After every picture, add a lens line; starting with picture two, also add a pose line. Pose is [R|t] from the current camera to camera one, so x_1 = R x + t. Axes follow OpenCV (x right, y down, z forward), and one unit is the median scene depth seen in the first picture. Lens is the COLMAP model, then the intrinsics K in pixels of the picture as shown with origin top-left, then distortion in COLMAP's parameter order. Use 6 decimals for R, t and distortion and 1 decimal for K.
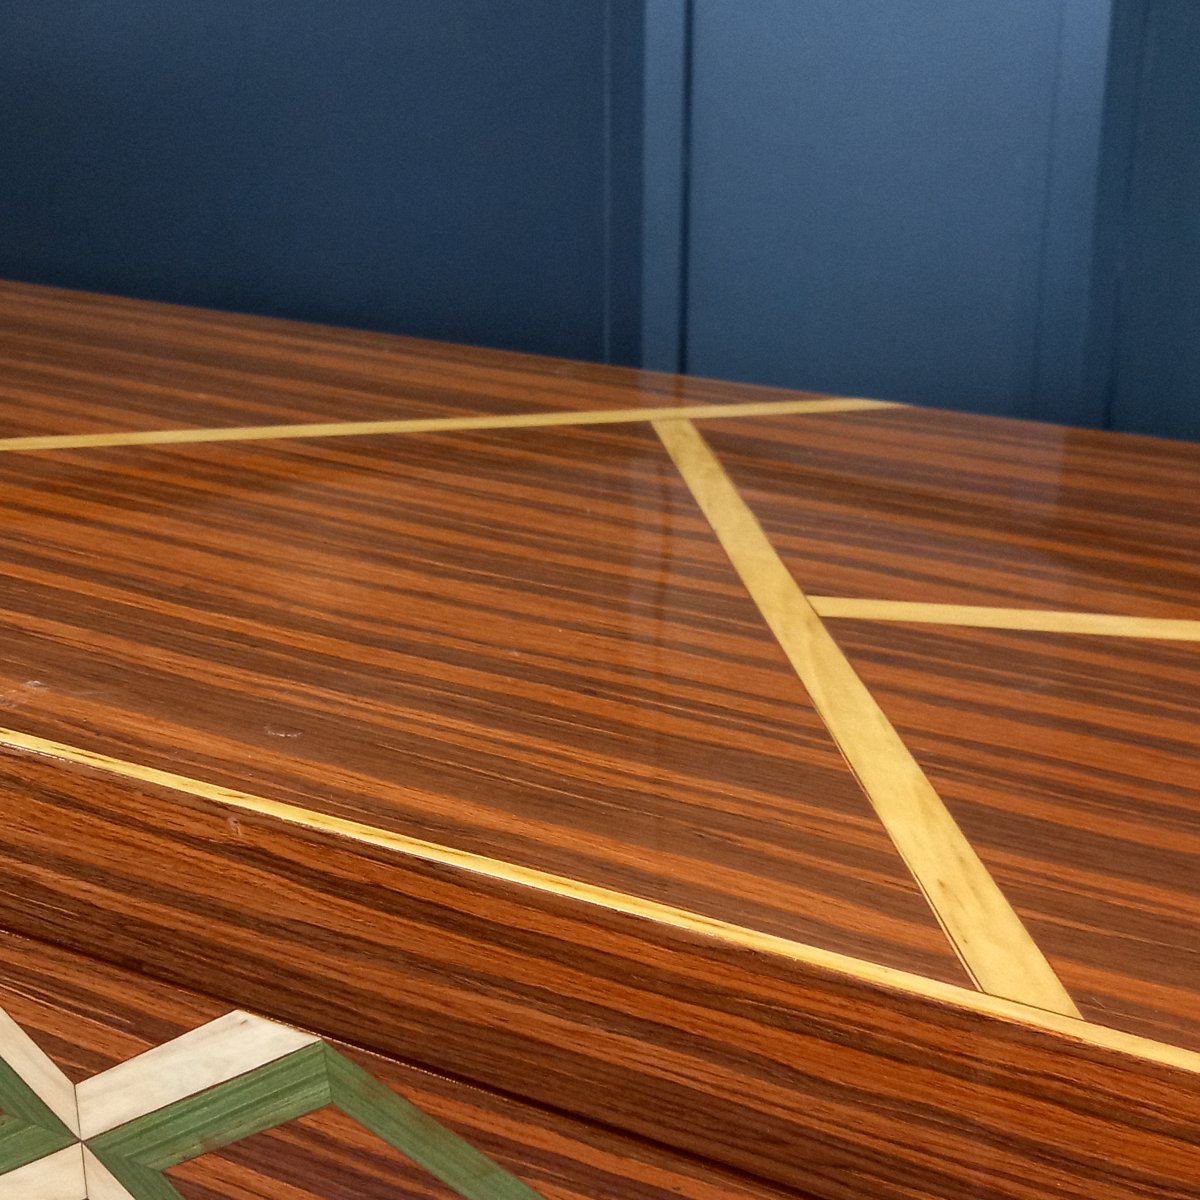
lens RADIAL K [[1864.0, 0, 598.8], [0, 1864.0, 600.5], [0, 0, 1]] dist [0.034428, 0.000000]
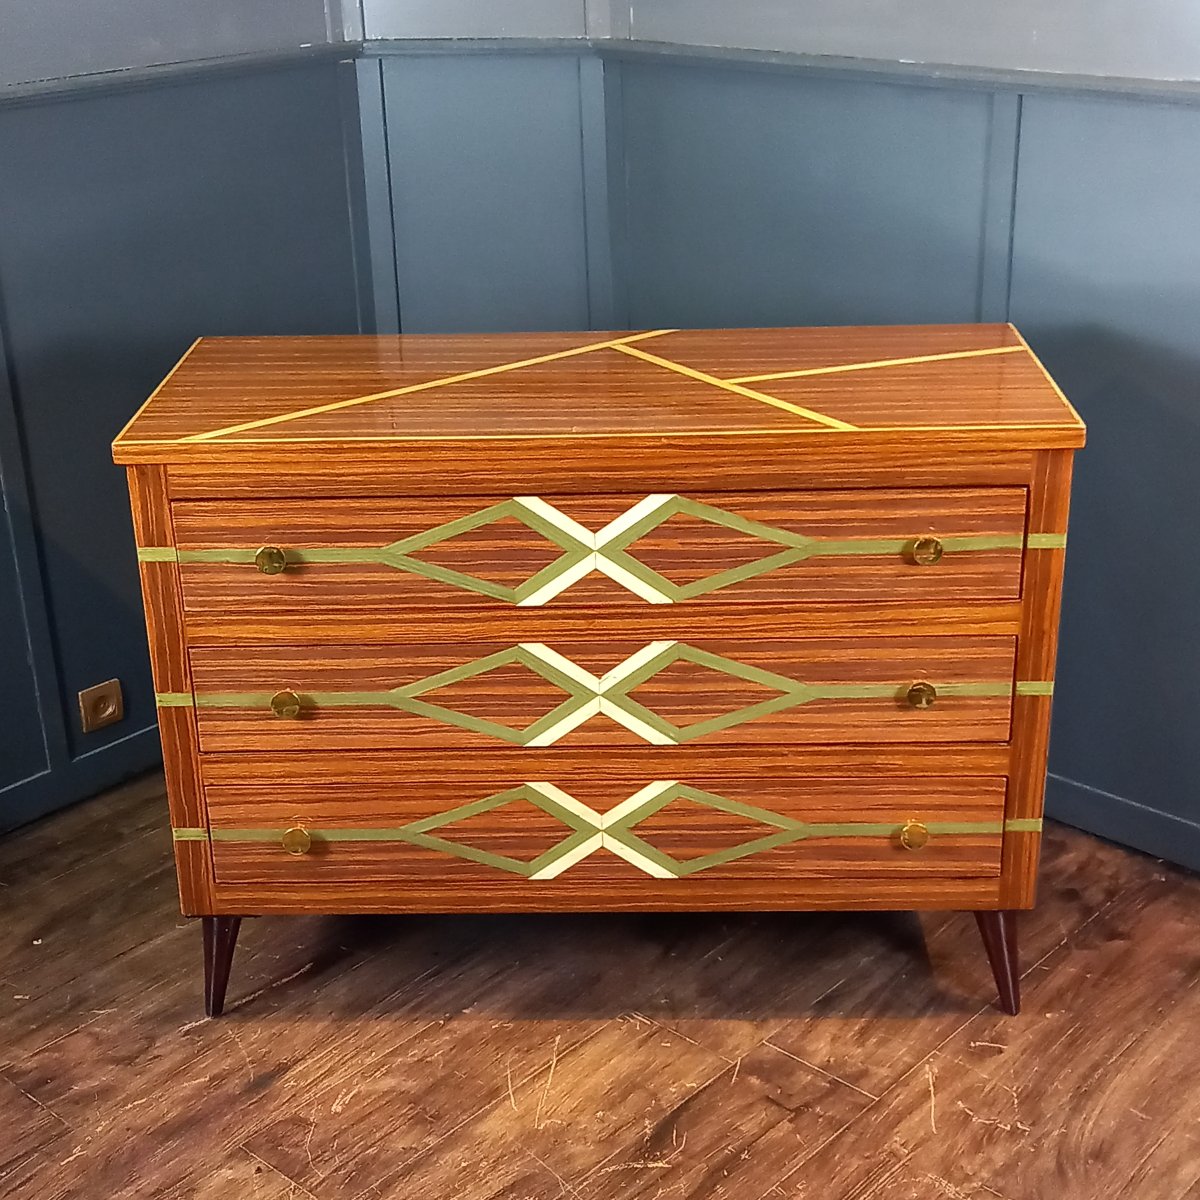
lens RADIAL K [[1864.0, 0, 602.8], [0, 1864.0, 598.3], [0, 0, 1]] dist [0.034428, 0.000000]
pose [[0.892257, -0.202054, 0.403796, -1.829930], [0.192579, 0.979164, 0.064423, 0.149256], [-0.408399, 0.020281, 0.912578, -2.456467]]
